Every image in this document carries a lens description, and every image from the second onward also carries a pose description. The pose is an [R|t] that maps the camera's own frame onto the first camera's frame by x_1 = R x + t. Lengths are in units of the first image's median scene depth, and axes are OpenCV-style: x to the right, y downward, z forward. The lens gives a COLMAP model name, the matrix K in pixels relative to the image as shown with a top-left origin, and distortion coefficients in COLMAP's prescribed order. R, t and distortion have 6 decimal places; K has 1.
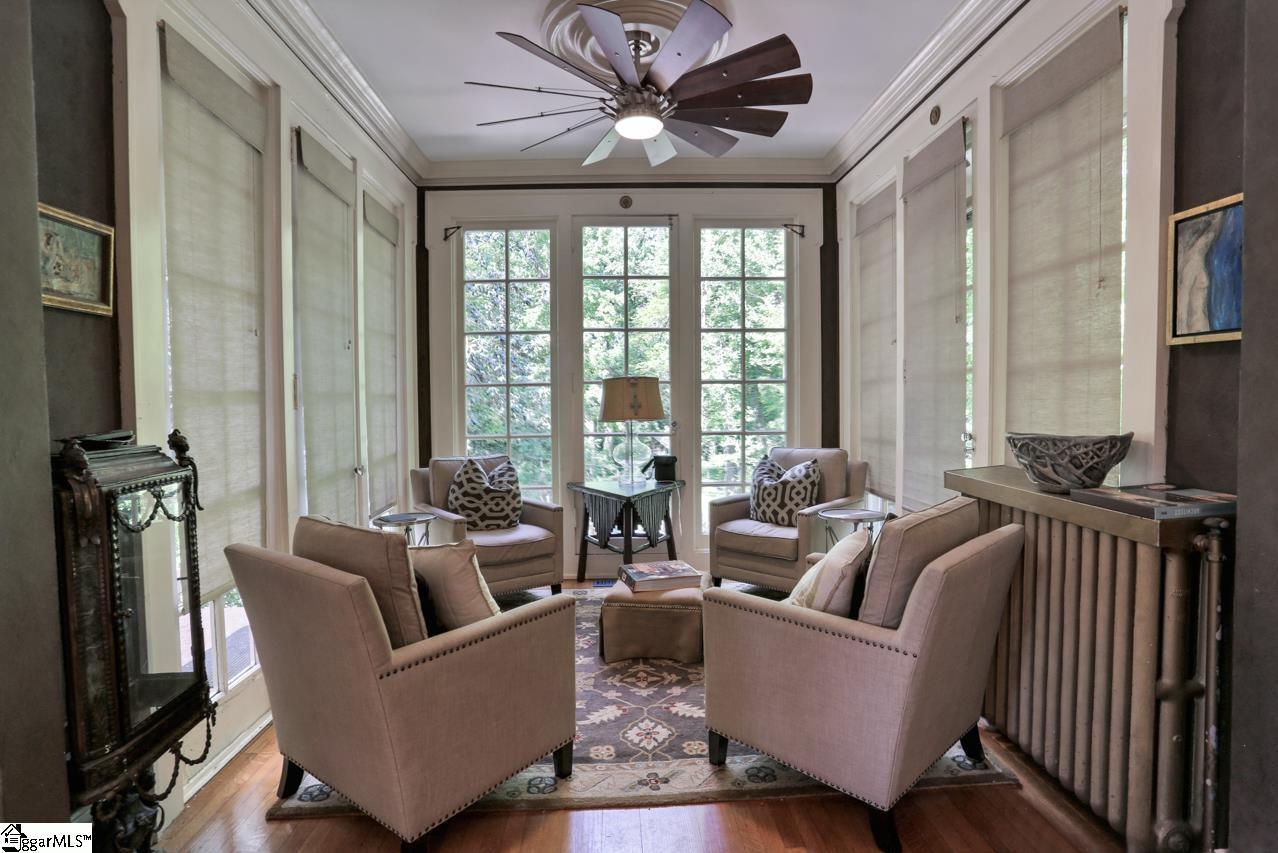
lens RADIAL K [[639.6, 0, 639.8], [0, 639.6, 425.3], [0, 0, 1]] dist [-0.064587, 0.020526]
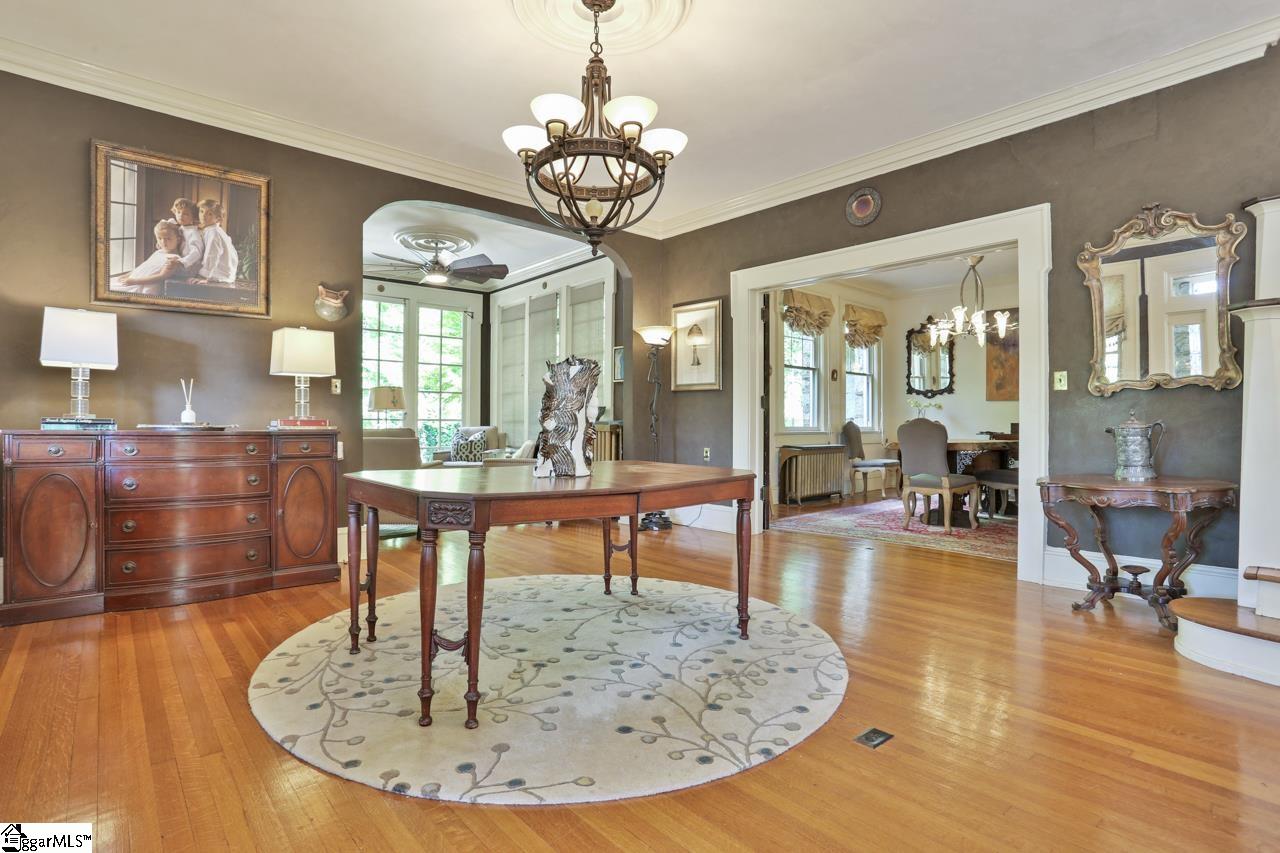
lens RADIAL K [[640.6, 0, 629.4], [0, 640.6, 419.9], [0, 0, 1]] dist [-0.064587, 0.020526]
pose [[0.788105, 0.016450, 0.615321, -0.635966], [0.013061, 0.998971, -0.043435, 0.117917], [-0.615403, 0.042268, 0.787079, -0.925409]]
